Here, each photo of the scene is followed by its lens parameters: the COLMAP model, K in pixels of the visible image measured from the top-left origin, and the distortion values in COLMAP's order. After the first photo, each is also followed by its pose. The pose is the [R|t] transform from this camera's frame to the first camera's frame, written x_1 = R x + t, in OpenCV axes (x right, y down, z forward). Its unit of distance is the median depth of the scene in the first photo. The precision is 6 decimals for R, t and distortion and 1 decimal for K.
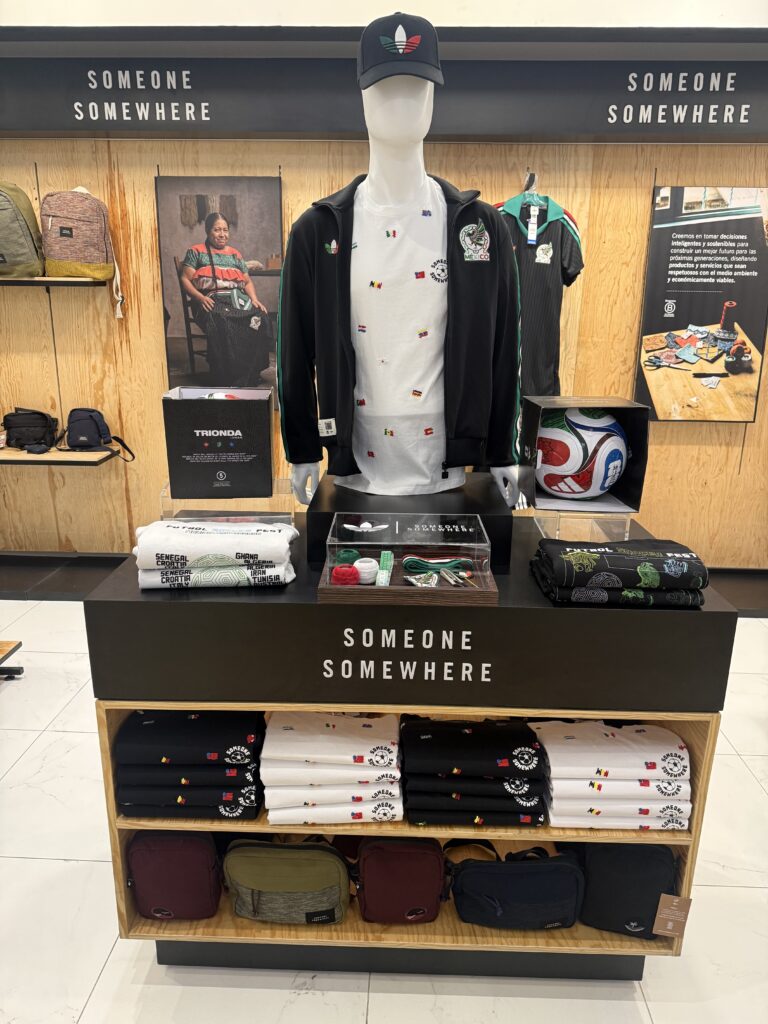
lens RADIAL K [[745.9, 0, 384.2], [0, 745.9, 527.1], [0, 0, 1]] dist [0.075011, -0.097193]
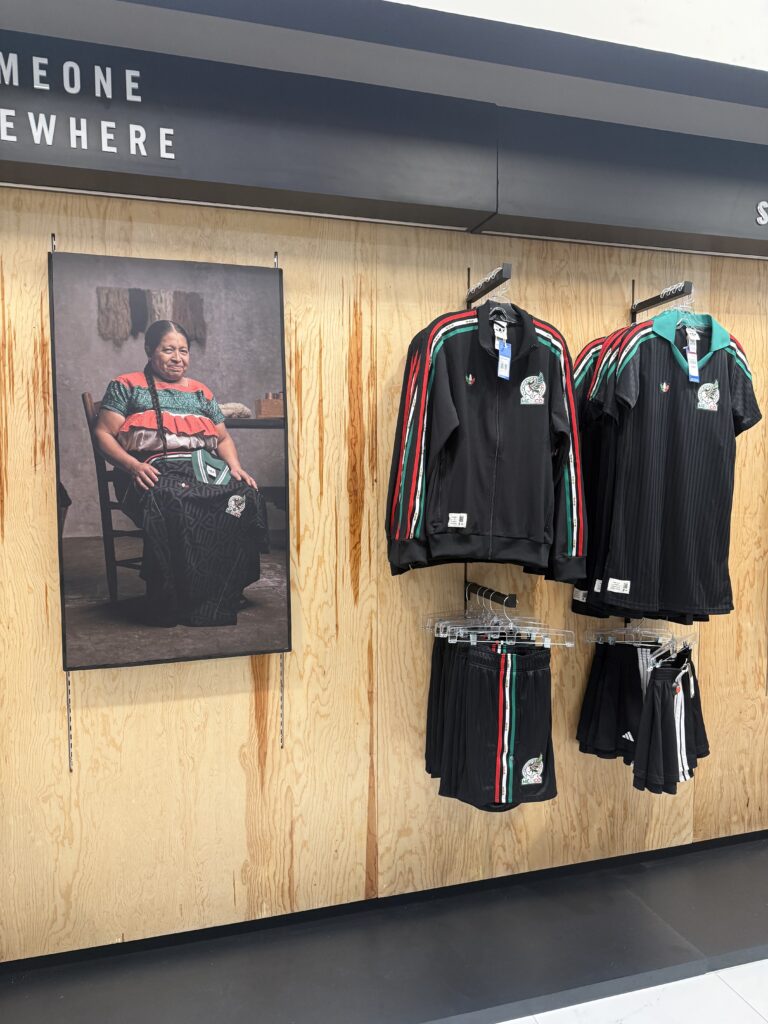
lens RADIAL K [[745.9, 0, 384.2], [0, 745.9, 527.1], [0, 0, 1]] dist [0.075011, -0.097193]
pose [[0.947869, -0.040100, 0.316128, -0.251874], [0.098750, 0.980178, -0.171754, -0.153159], [-0.302974, 0.194018, 0.933040, 0.456464]]
